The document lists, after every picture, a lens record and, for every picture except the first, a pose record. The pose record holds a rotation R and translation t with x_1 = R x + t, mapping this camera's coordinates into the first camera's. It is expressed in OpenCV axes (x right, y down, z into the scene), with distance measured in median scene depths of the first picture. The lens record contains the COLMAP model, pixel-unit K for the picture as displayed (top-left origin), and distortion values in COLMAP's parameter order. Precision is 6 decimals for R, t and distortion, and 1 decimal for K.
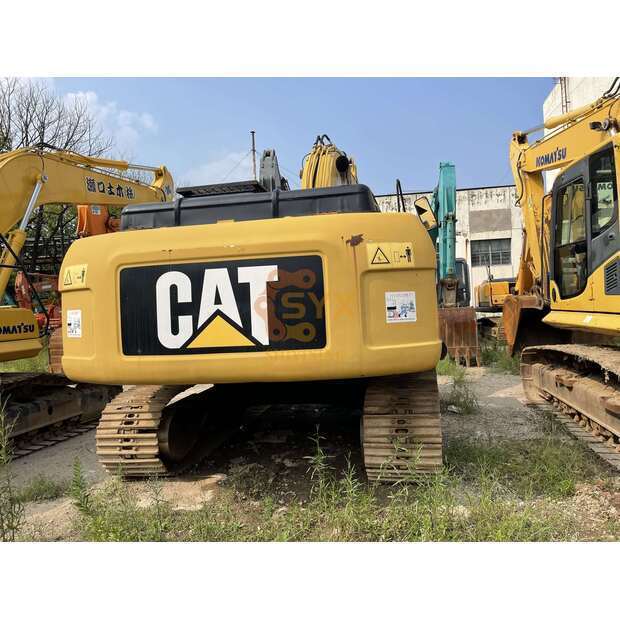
lens RADIAL K [[464.8, 0, 310.8], [0, 464.8, 294.6], [0, 0, 1]] dist [0.105486, -0.276627]
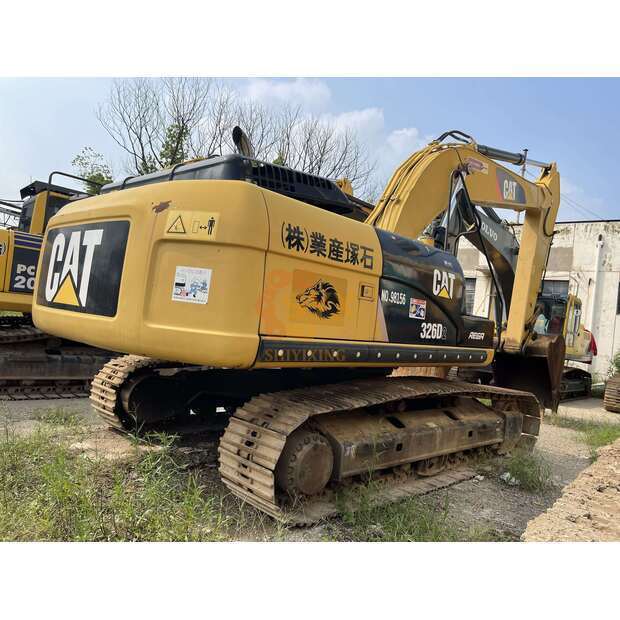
lens RADIAL K [[464.8, 0, 310.8], [0, 464.8, 294.6], [0, 0, 1]] dist [0.105486, -0.276627]
pose [[0.840674, 0.116170, -0.528934, 0.839568], [-0.141474, 0.989914, -0.007439, 0.019368], [0.522735, 0.081084, 0.848630, 0.383612]]
